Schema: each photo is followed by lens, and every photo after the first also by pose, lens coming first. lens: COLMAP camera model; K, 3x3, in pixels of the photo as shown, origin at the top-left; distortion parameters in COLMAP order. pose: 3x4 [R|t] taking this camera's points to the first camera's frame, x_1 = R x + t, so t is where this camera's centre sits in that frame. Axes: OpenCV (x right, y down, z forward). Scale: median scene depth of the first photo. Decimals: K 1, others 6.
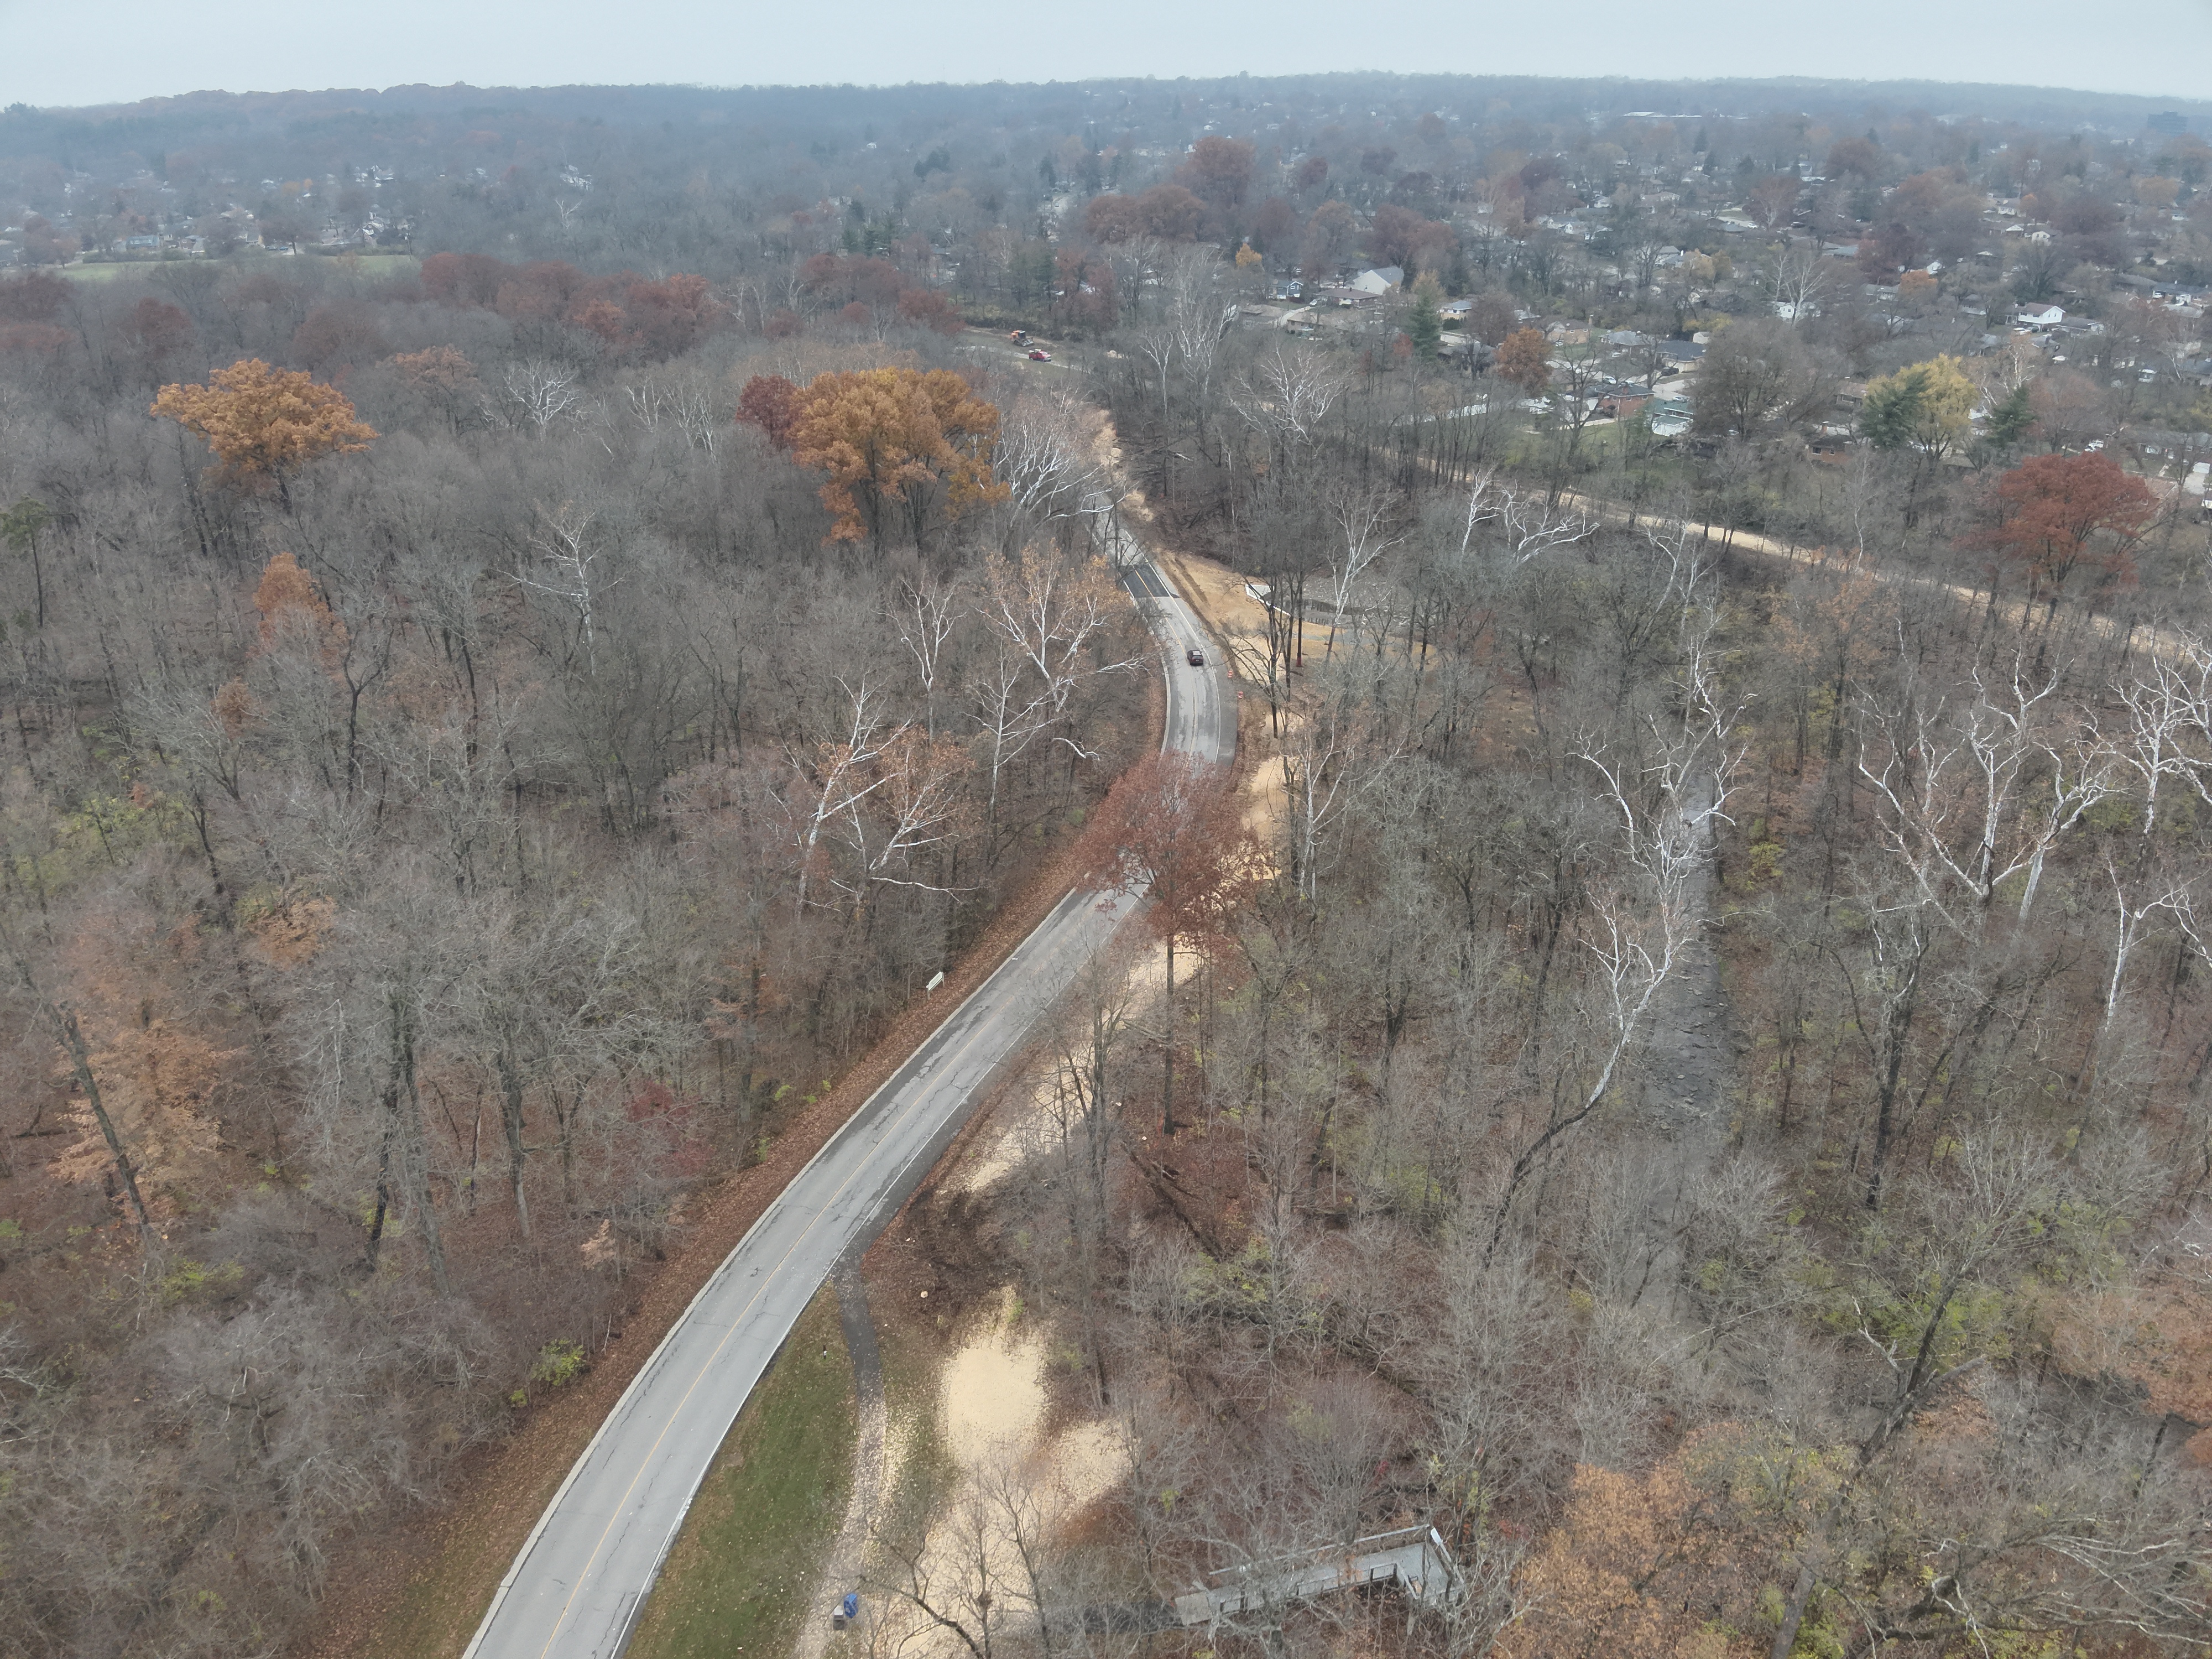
lens RADIAL K [[1626.9, 0, 1102.4], [0, 1626.9, 845.0], [0, 0, 1]] dist [0.104442, -0.201623]
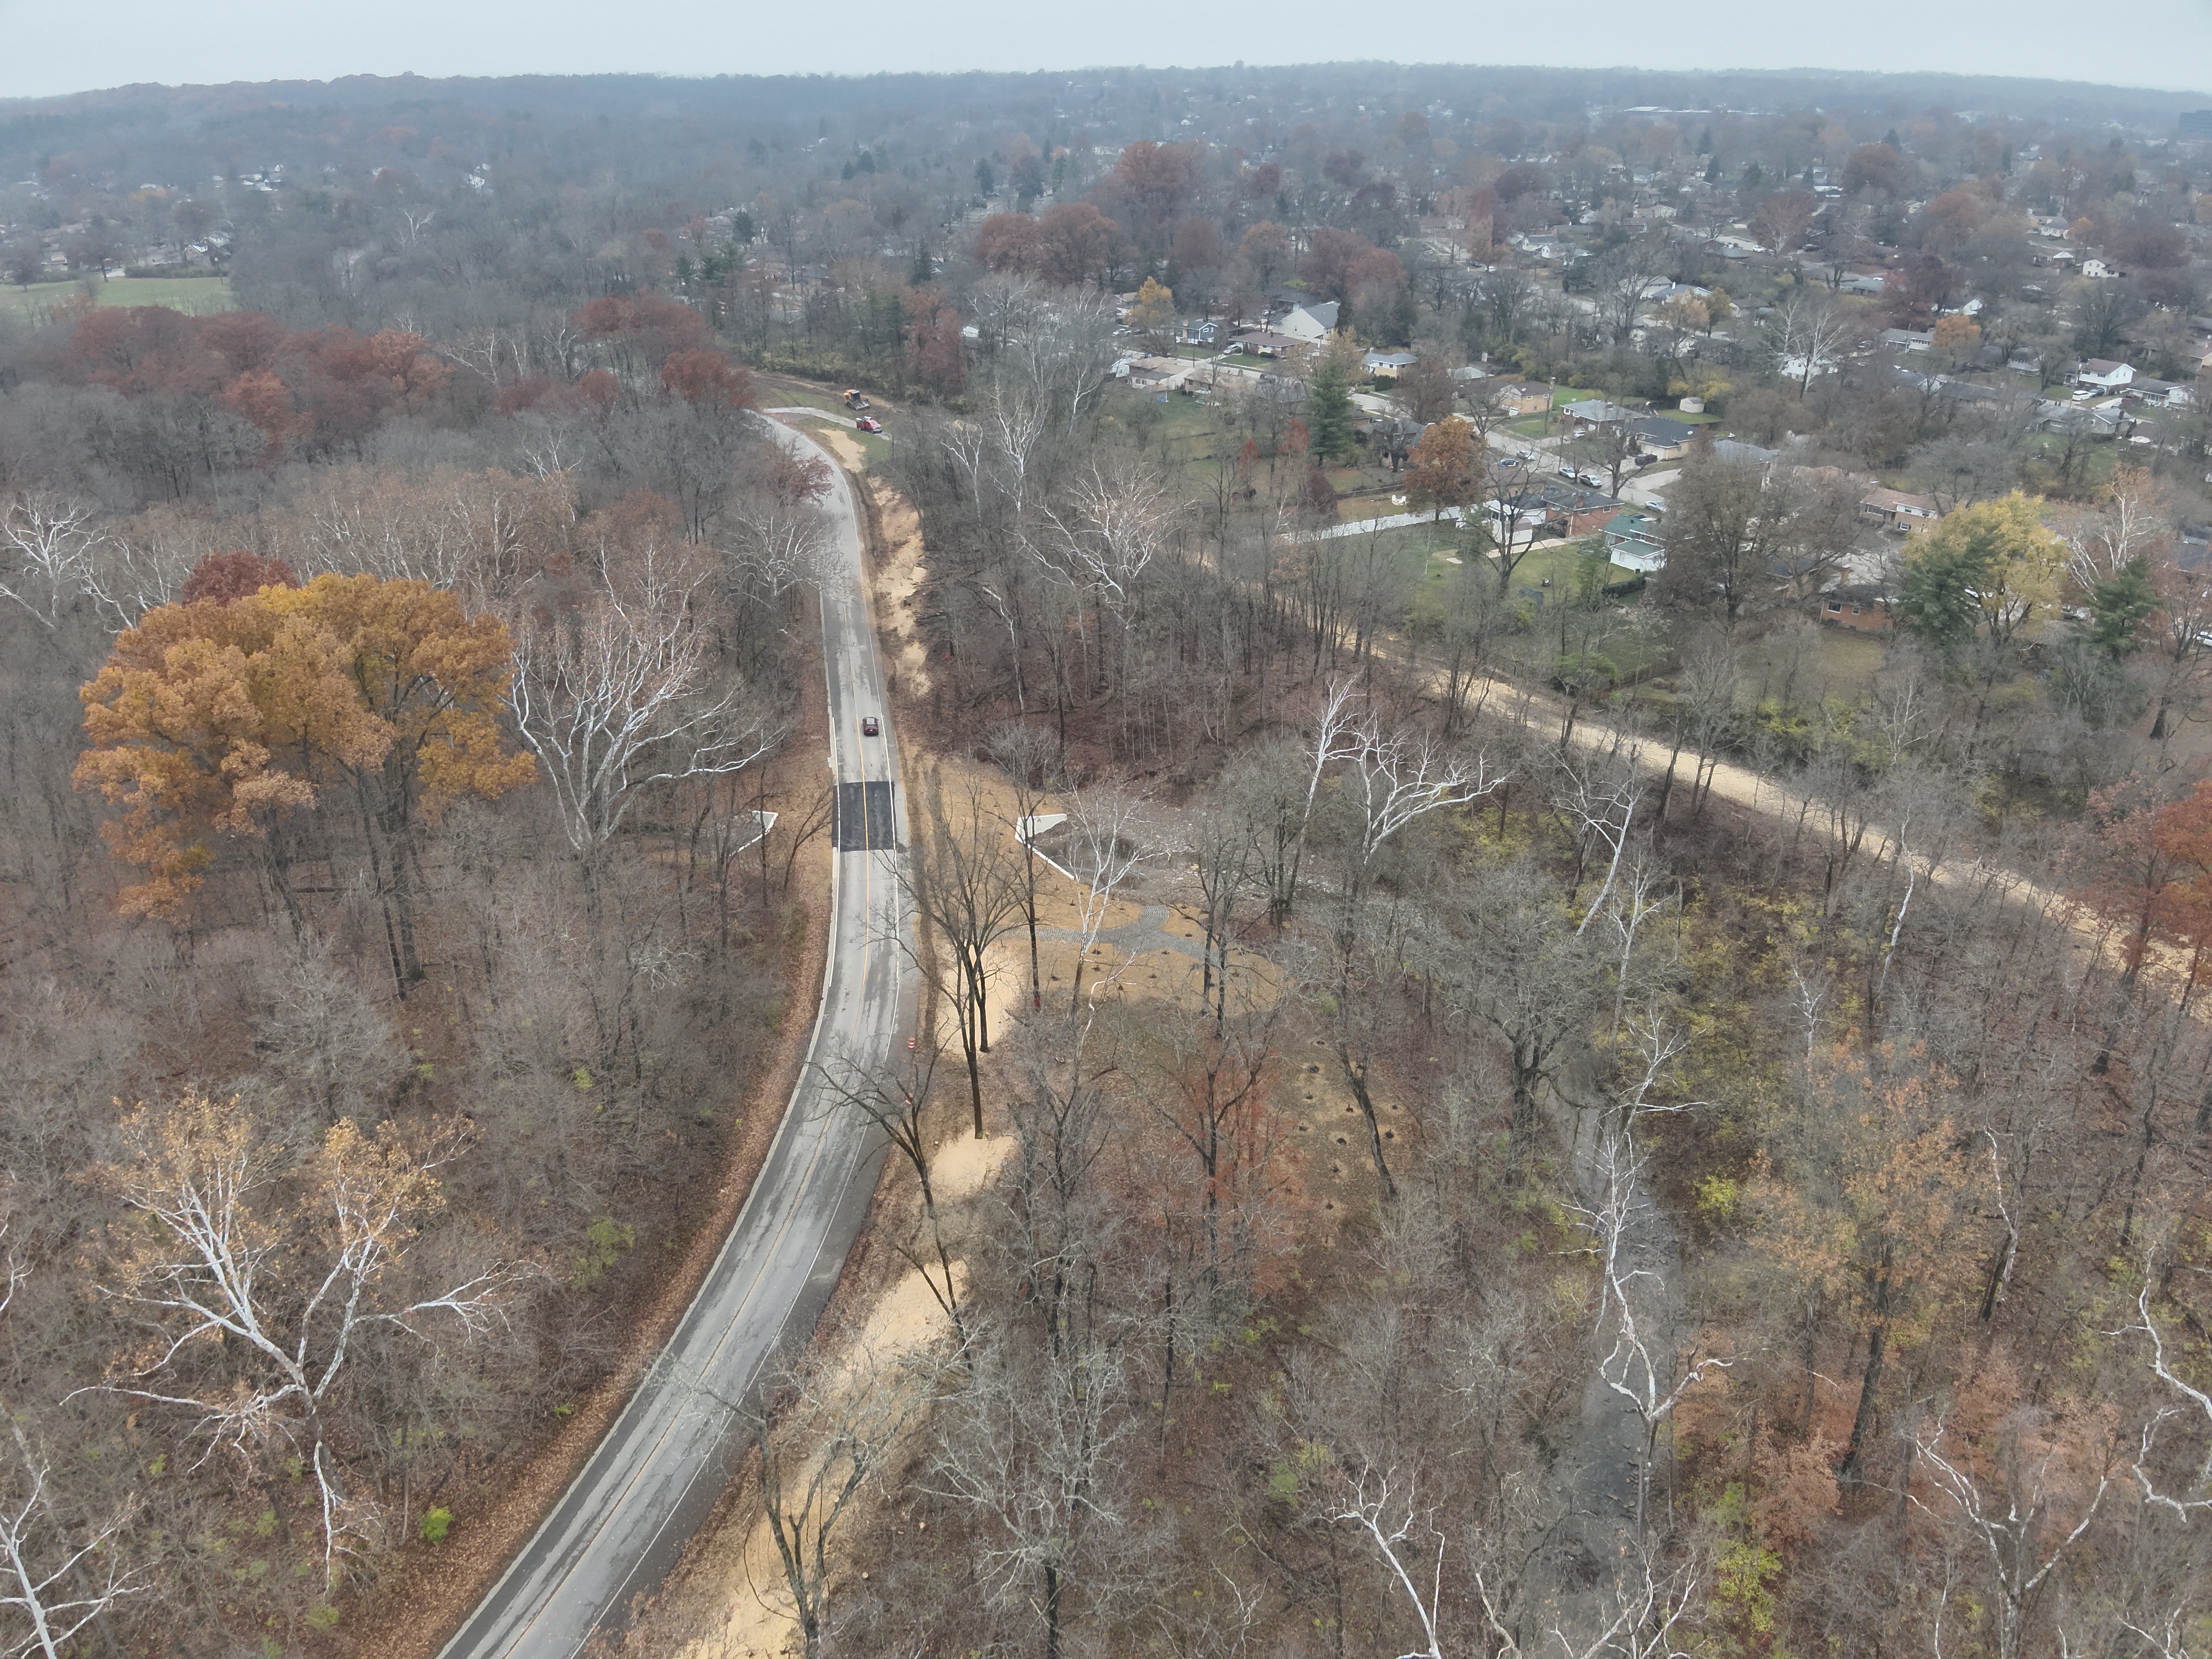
lens RADIAL K [[1626.9, 0, 1102.4], [0, 1626.9, 845.0], [0, 0, 1]] dist [0.104442, -0.201623]
pose [[0.999981, 0.004533, -0.004247, 0.102860], [-0.004506, 0.999970, 0.006231, -0.123641], [0.004275, -0.006211, 0.999972, 0.244489]]
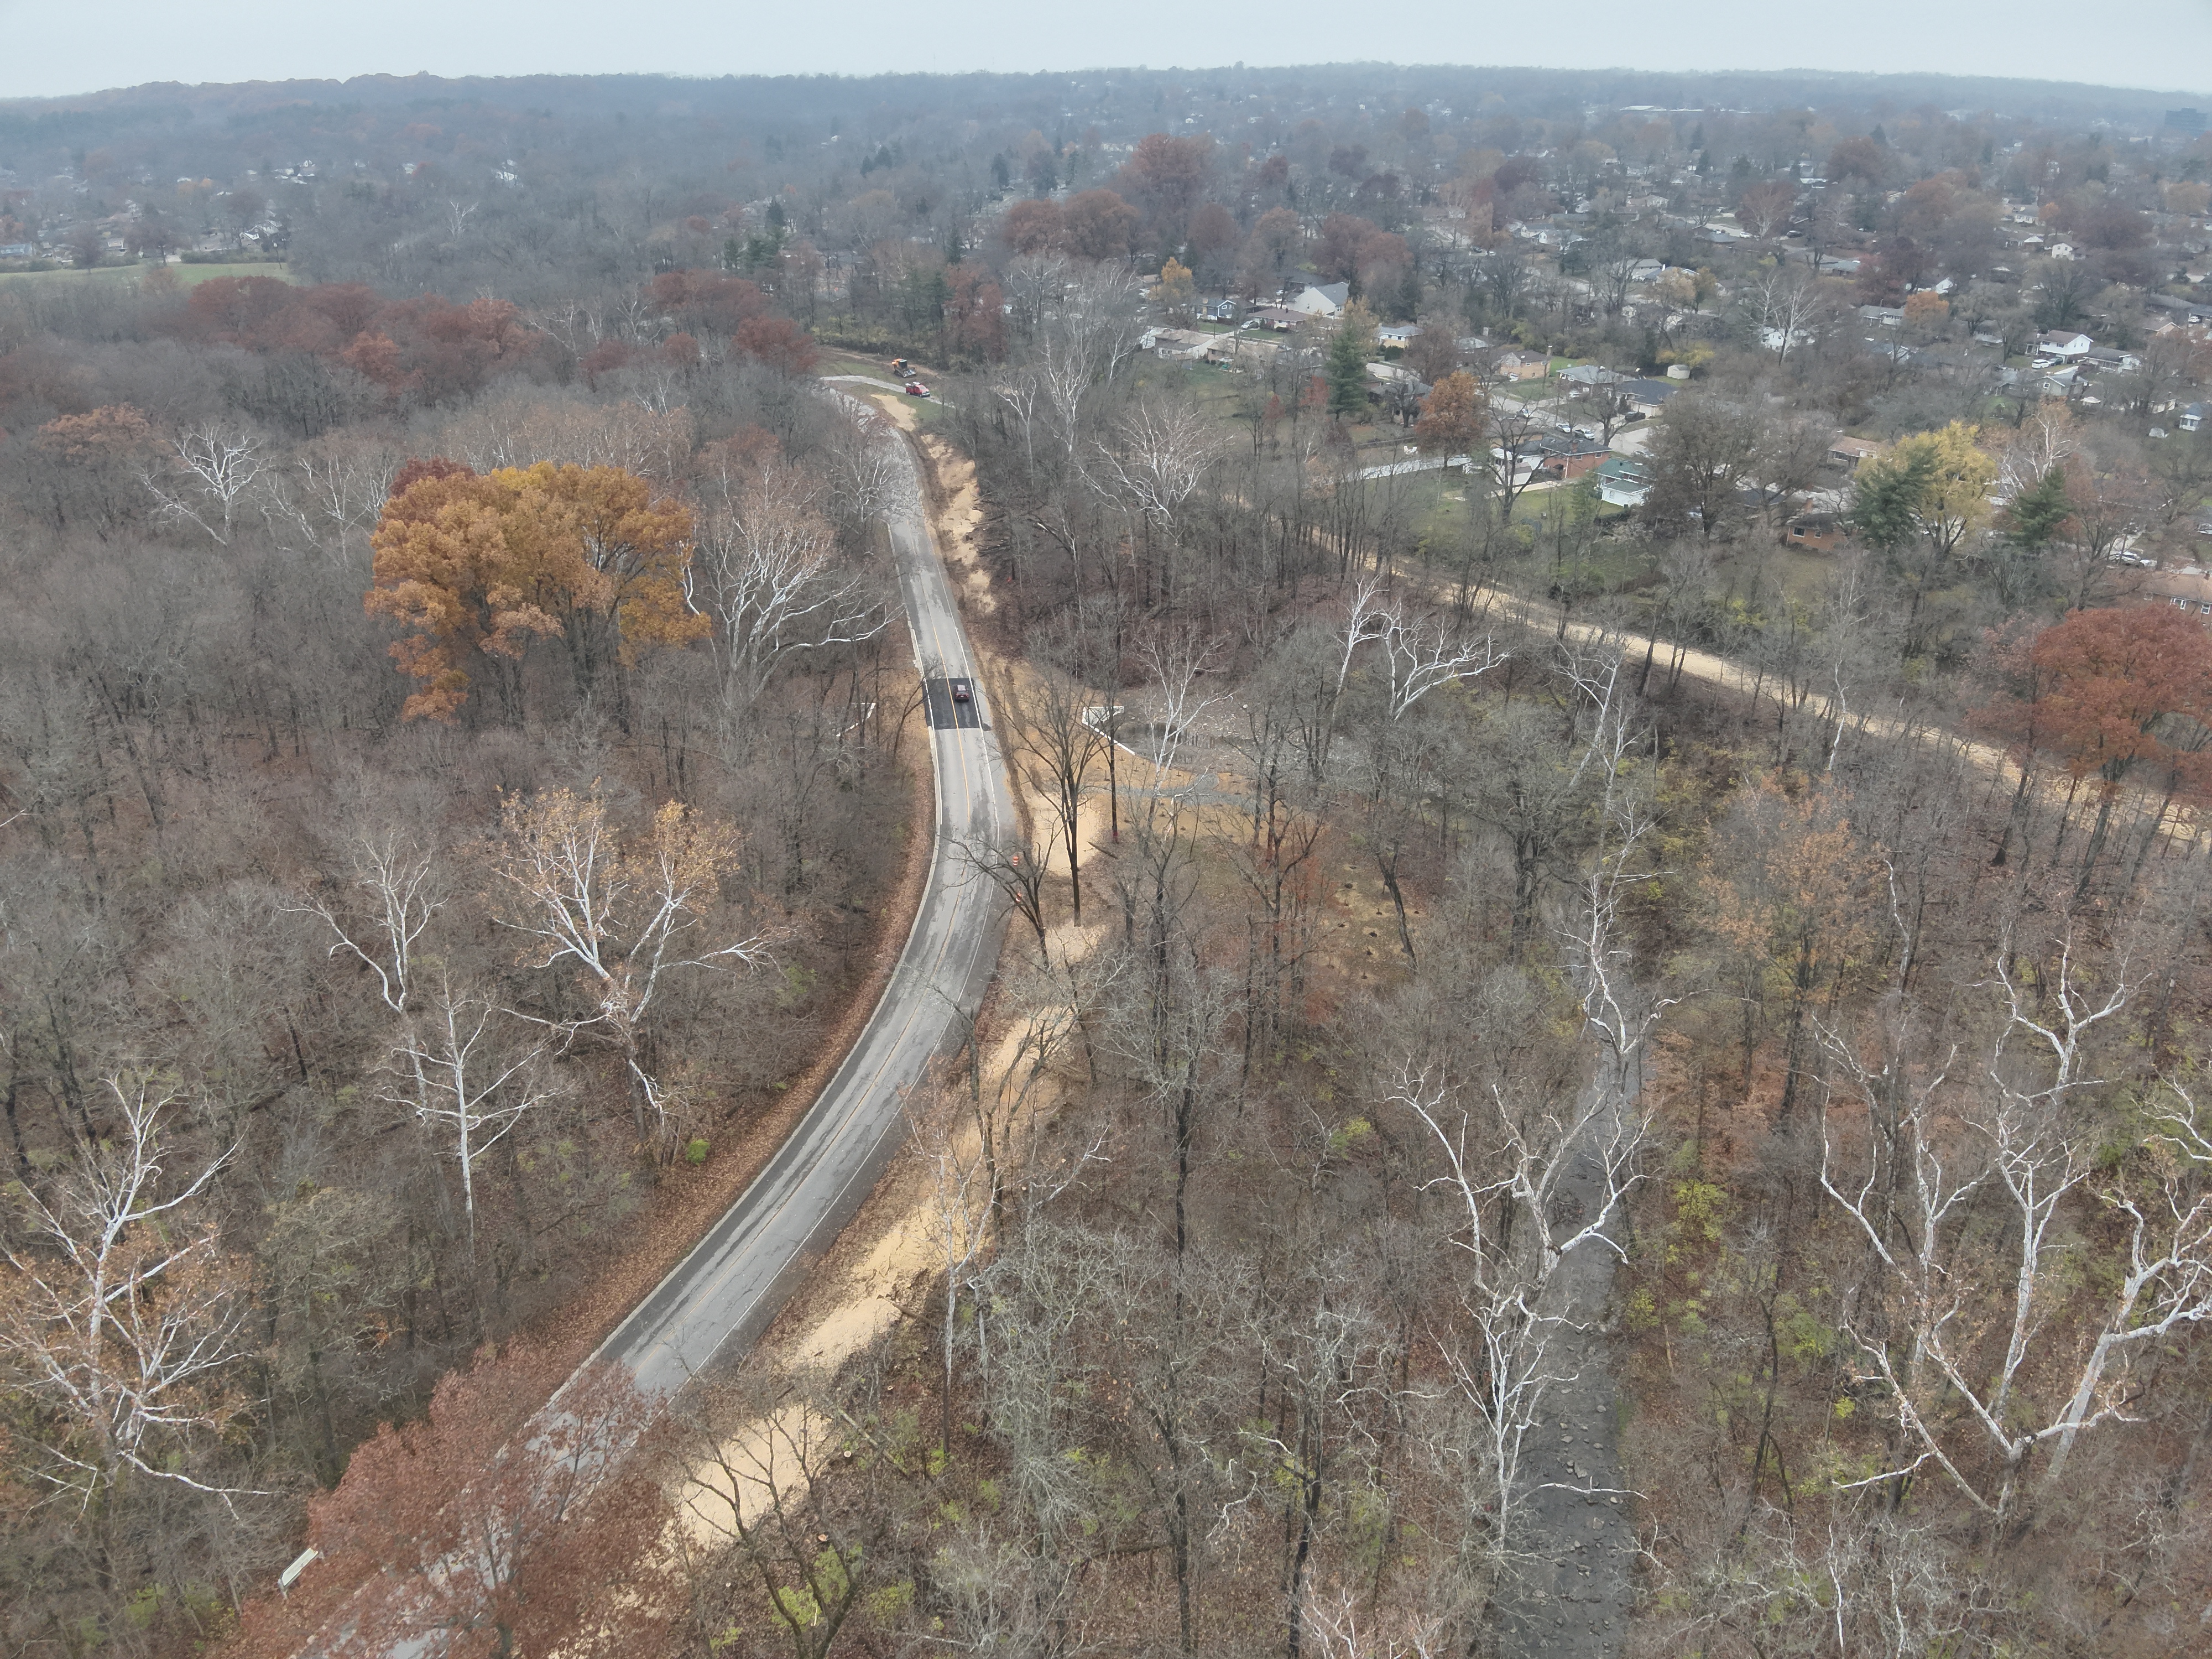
lens RADIAL K [[1626.9, 0, 1102.4], [0, 1626.9, 845.0], [0, 0, 1]] dist [0.104442, -0.201623]
pose [[0.999988, 0.004000, -0.002785, 0.080608], [-0.003986, 0.999979, 0.005092, -0.077572], [0.002805, -0.005080, 0.999983, 0.160446]]
